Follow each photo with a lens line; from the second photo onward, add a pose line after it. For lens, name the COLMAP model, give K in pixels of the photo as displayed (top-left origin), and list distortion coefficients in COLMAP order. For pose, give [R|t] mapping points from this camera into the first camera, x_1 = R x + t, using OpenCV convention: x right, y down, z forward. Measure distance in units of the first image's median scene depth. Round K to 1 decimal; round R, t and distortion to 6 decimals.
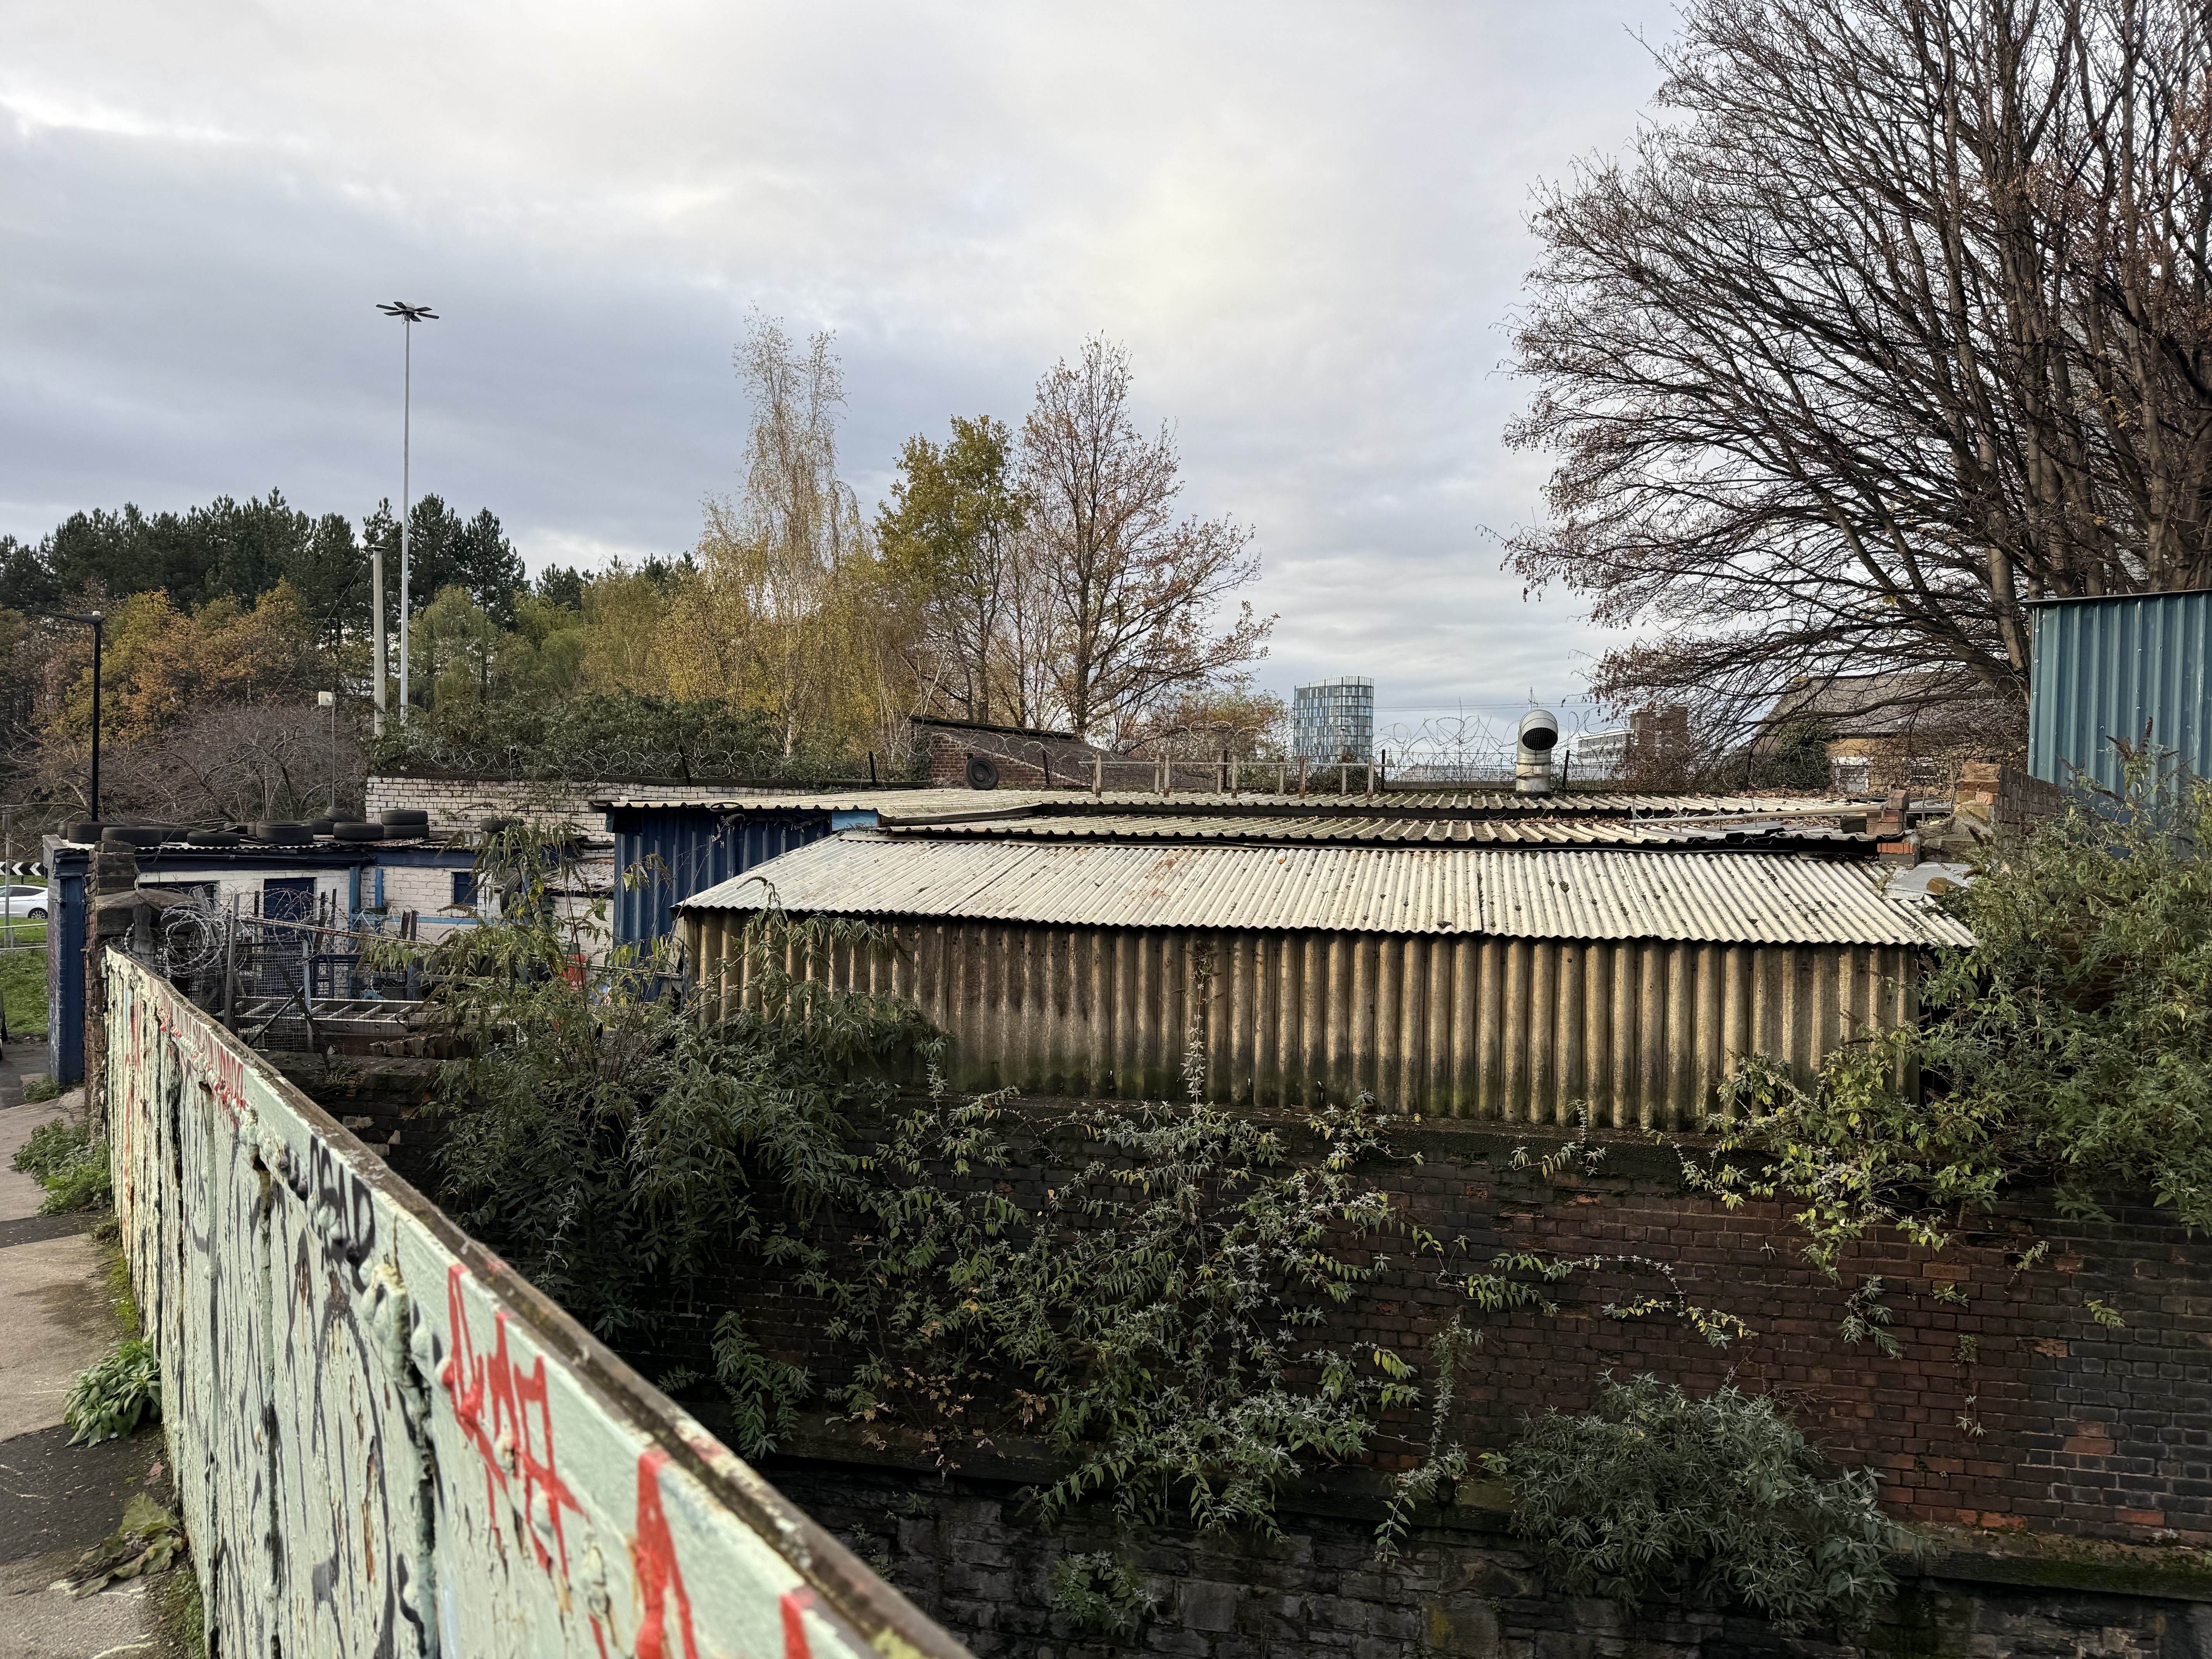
lens RADIAL K [[1580.3, 0, 1108.0], [0, 1580.3, 823.9], [0, 0, 1]] dist [0.026113, -0.003287]
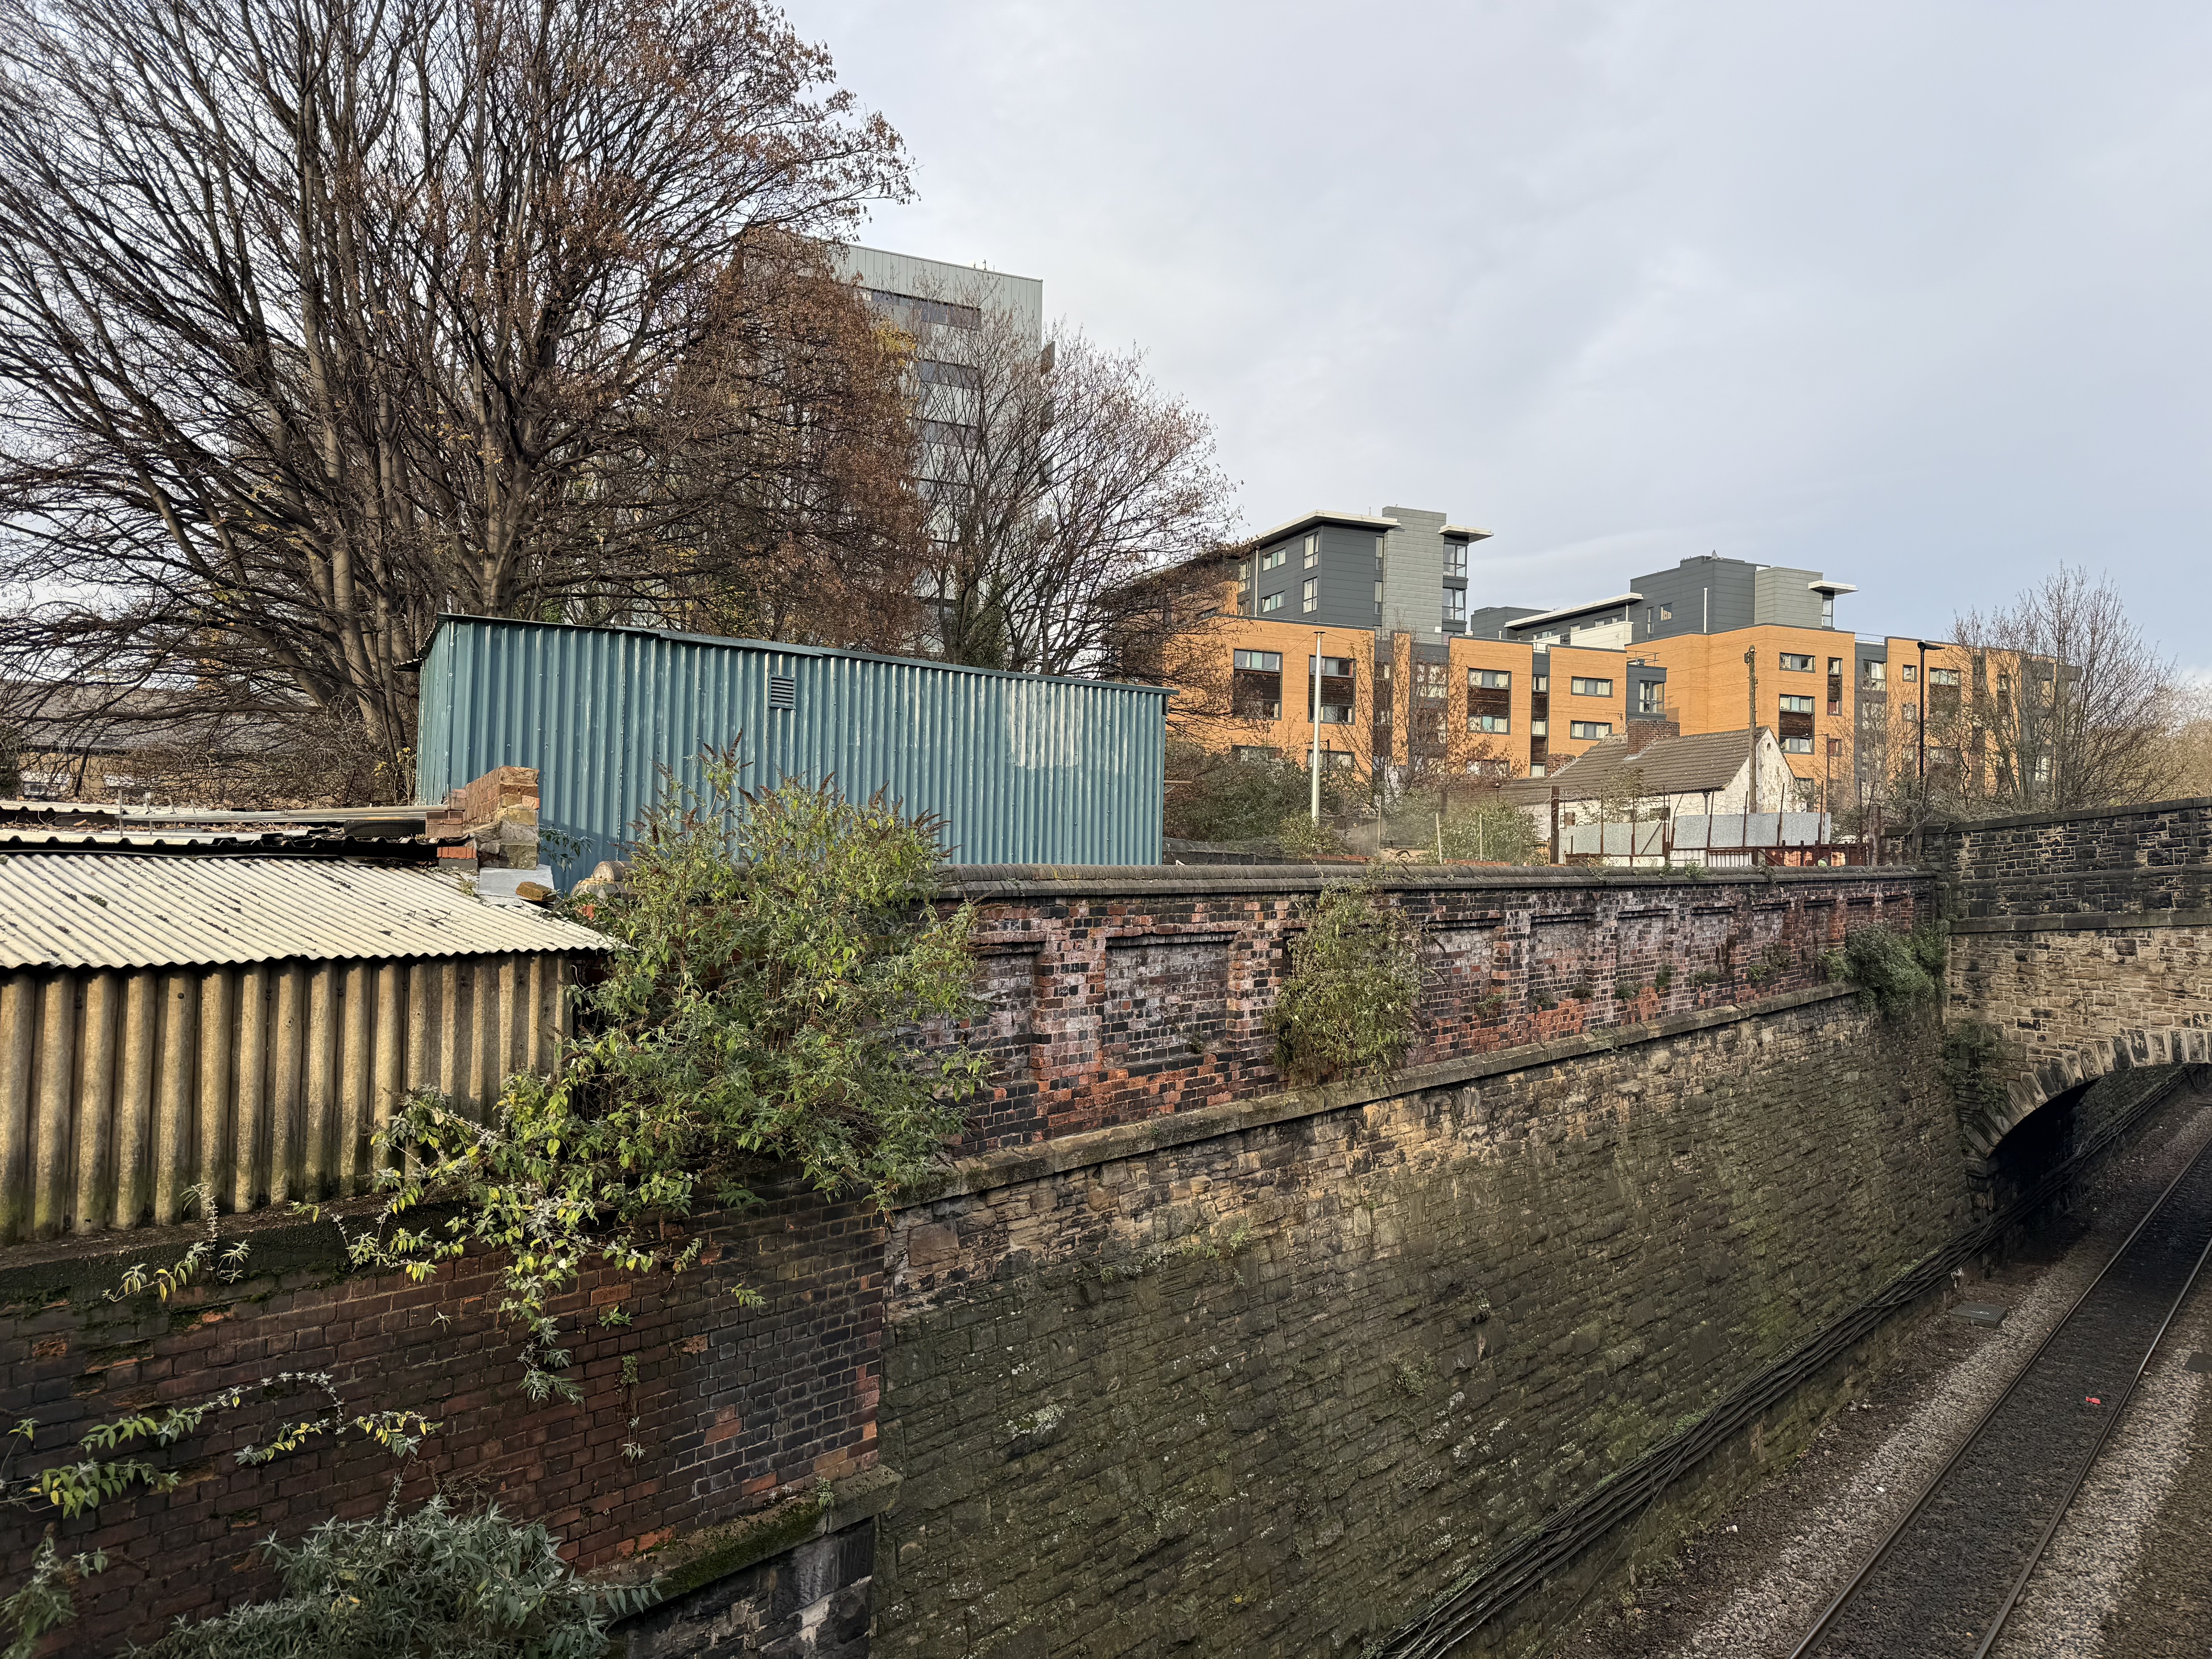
lens RADIAL K [[1580.3, 0, 1106.0], [0, 1580.3, 840.9], [0, 0, 1]] dist [0.026113, -0.003287]
pose [[0.510394, 0.007976, 0.859904, -0.127837], [0.000461, 0.999954, -0.009548, 0.022282], [-0.859941, 0.005270, 0.510367, 0.261543]]
